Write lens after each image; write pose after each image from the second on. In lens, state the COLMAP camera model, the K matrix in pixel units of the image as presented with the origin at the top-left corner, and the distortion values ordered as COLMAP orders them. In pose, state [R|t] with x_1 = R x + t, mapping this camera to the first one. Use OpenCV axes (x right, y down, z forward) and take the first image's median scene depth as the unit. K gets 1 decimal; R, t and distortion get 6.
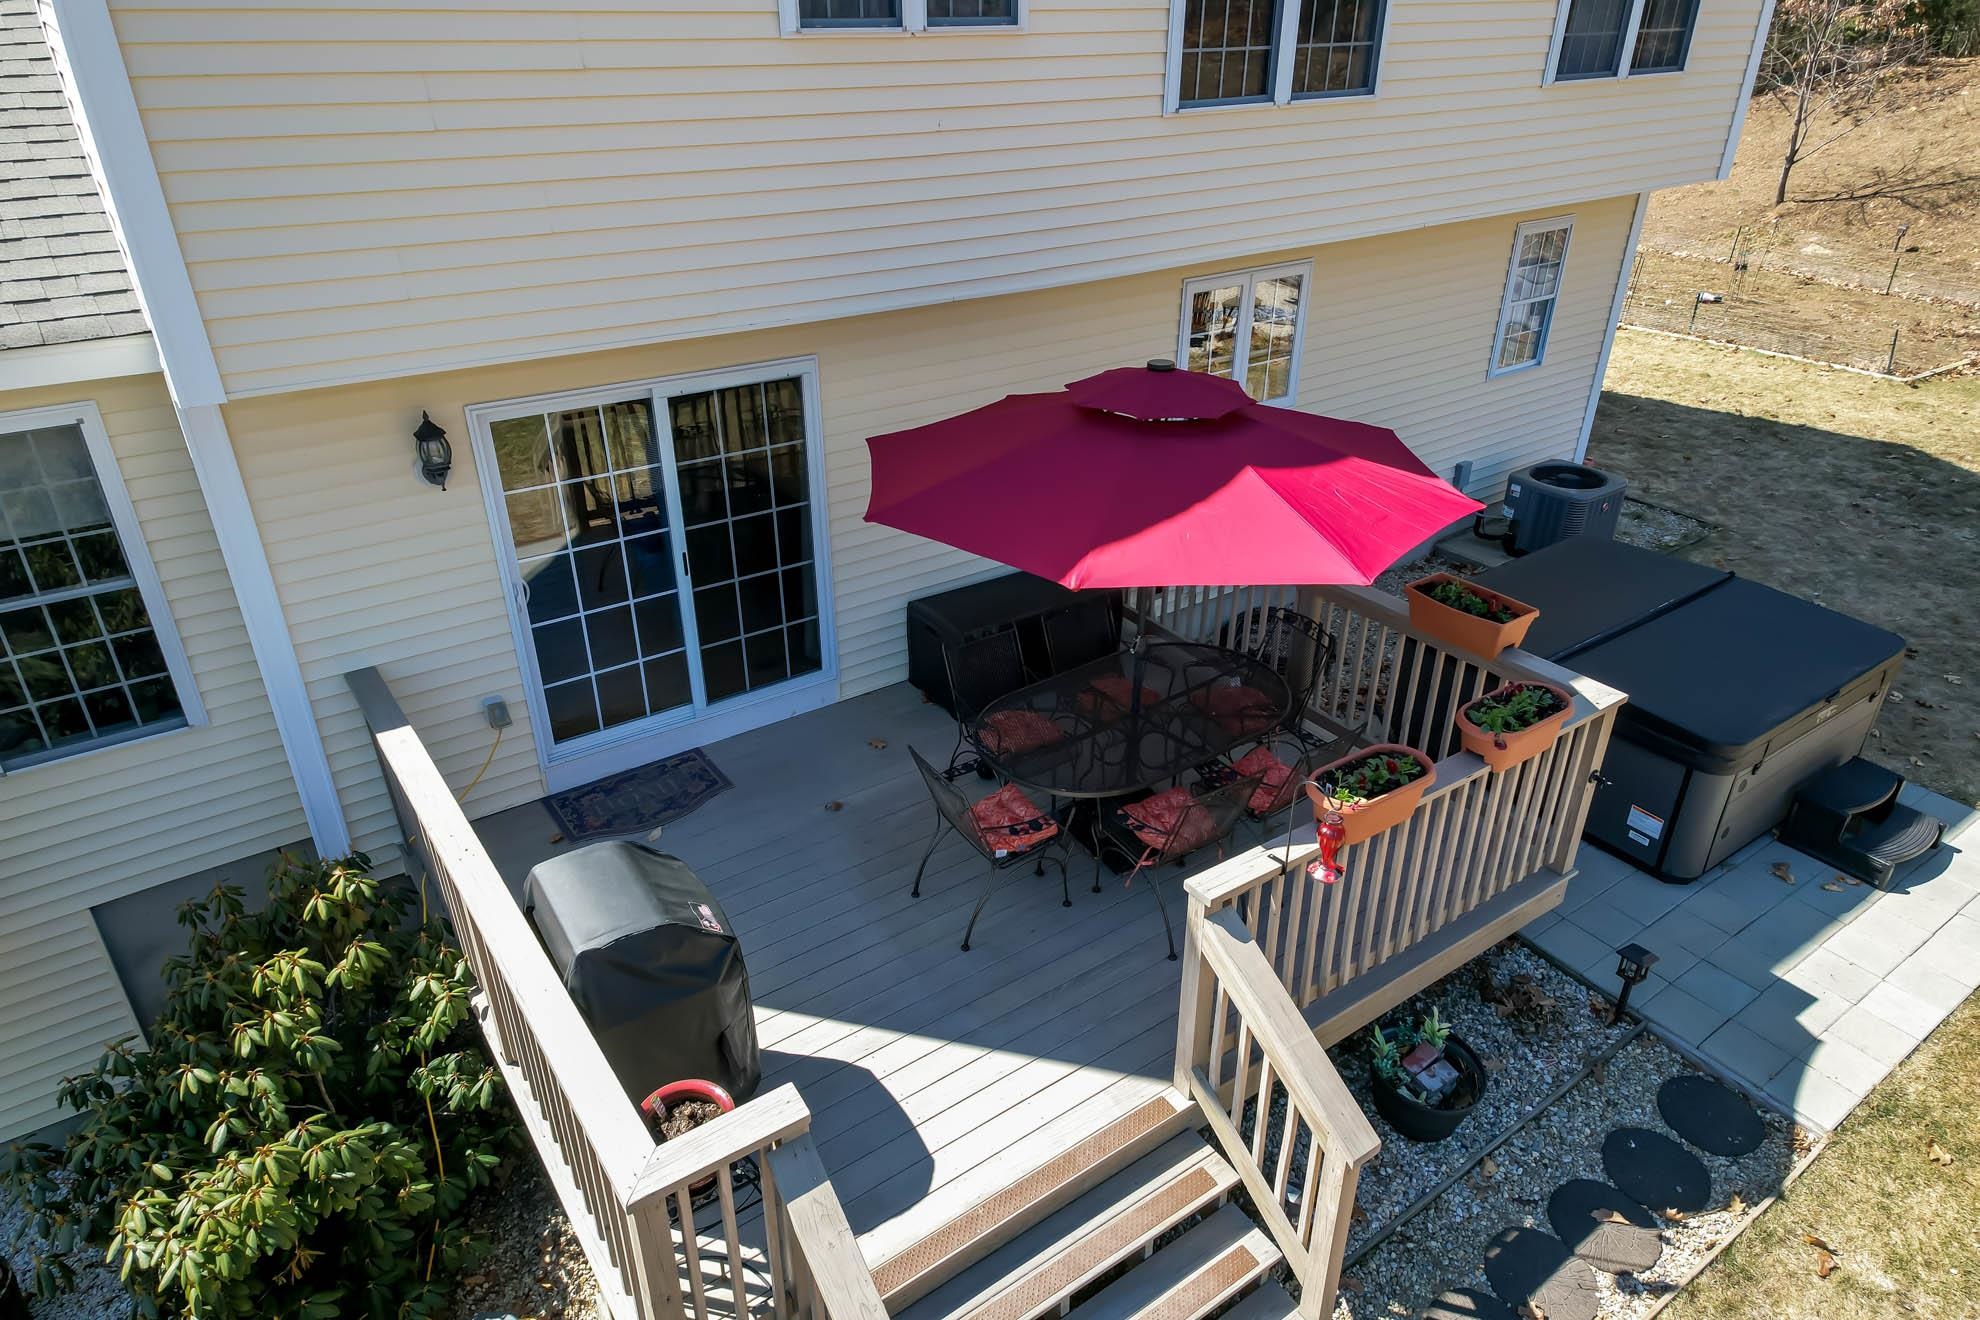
lens RADIAL K [[1232.5, 0, 990.0], [0, 1232.5, 660.0], [0, 0, 1]] dist [0.097645, -0.074074]
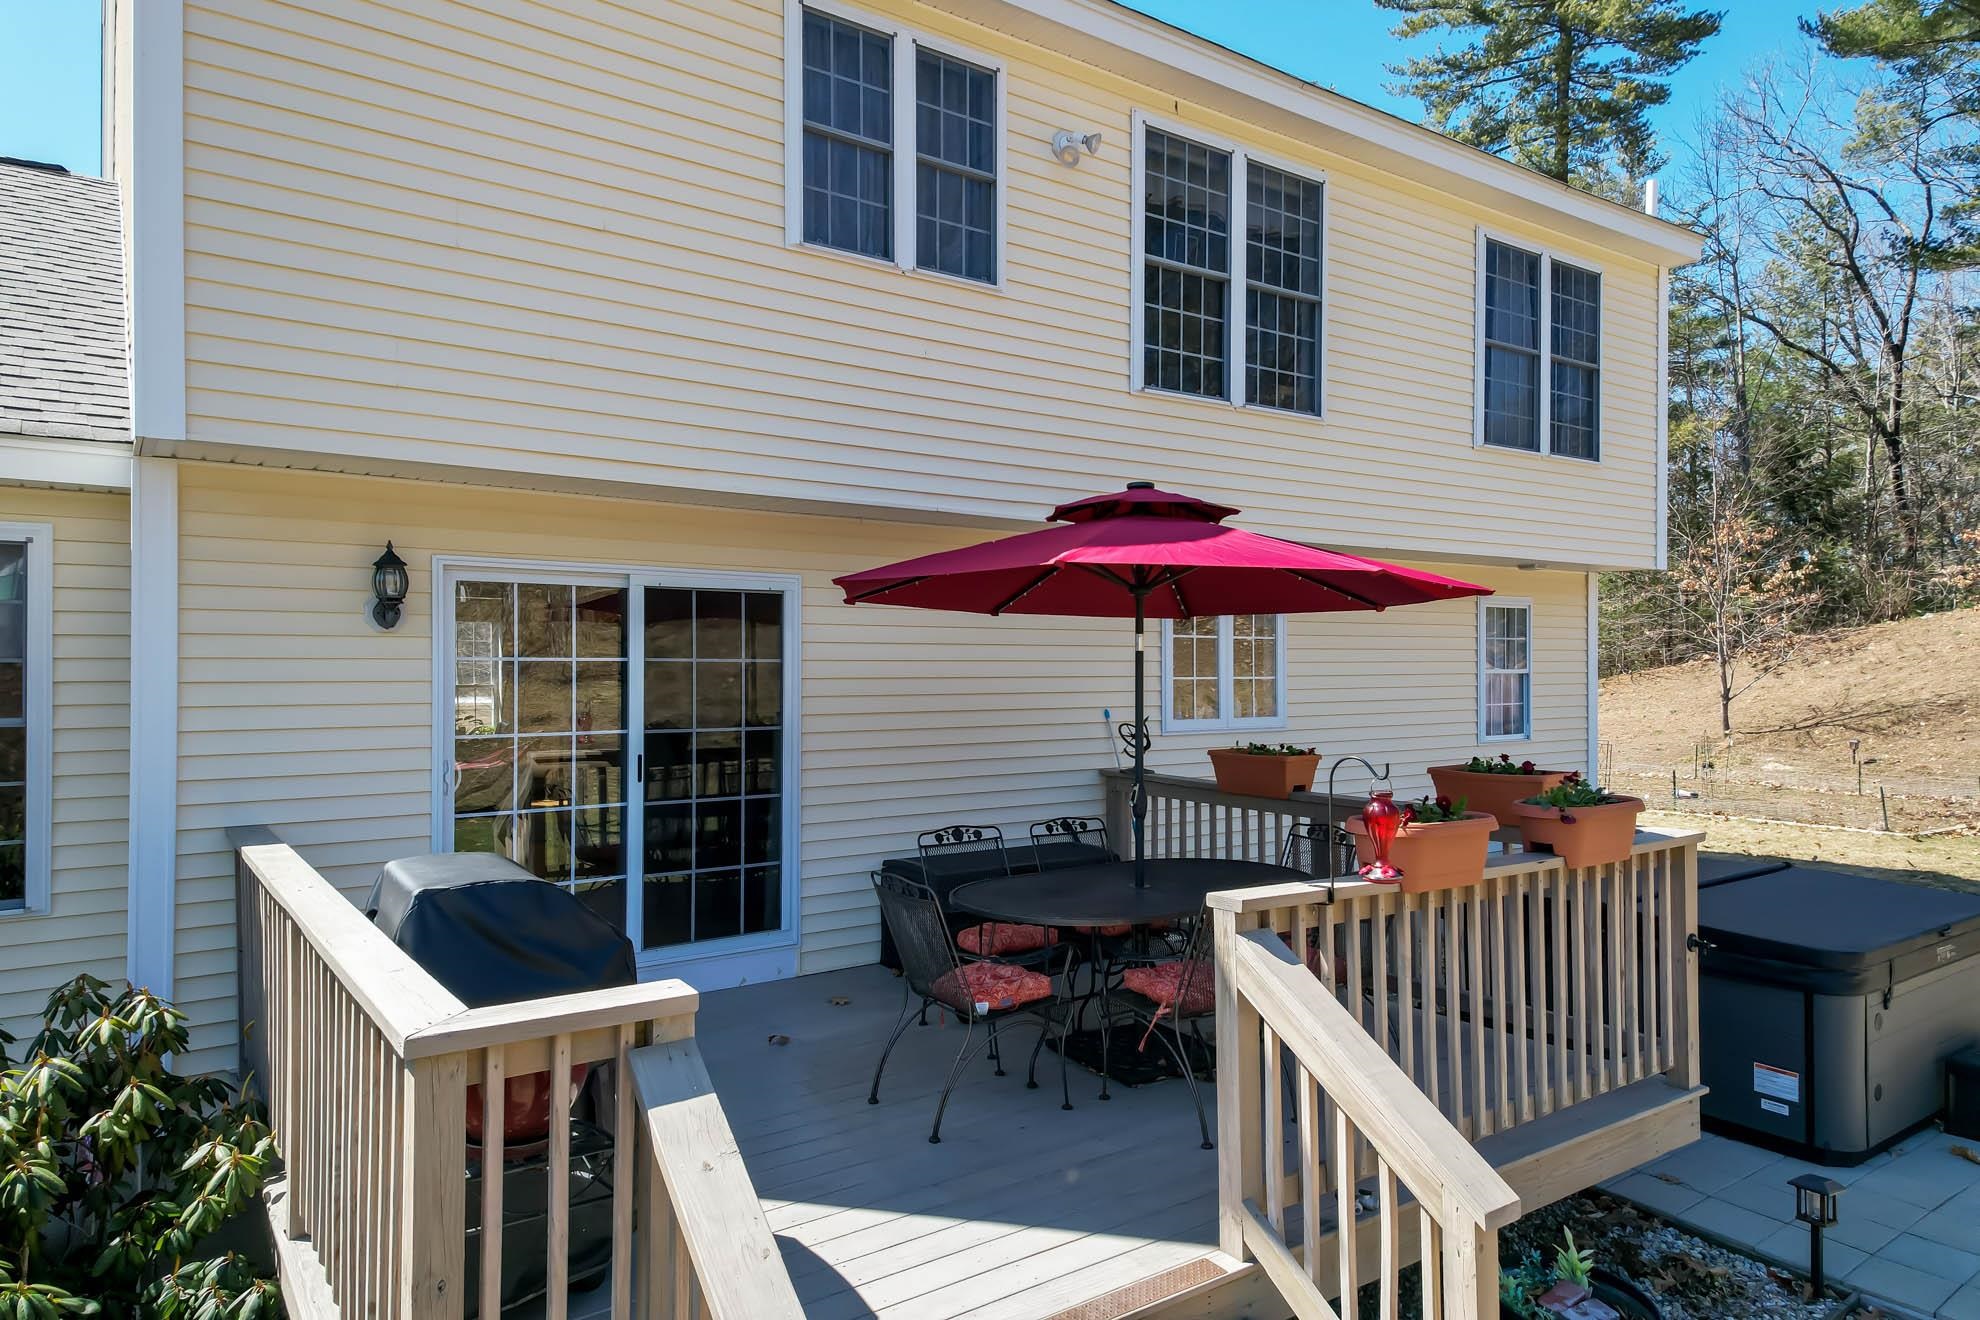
lens RADIAL K [[1232.5, 0, 990.0], [0, 1232.5, 660.0], [0, 0, 1]] dist [0.097645, -0.074074]
pose [[0.999994, -0.000284, 0.003372, 0.010445], [0.001870, 0.876884, -0.480698, 0.303078], [-0.002820, 0.480701, 0.876880, 0.162642]]
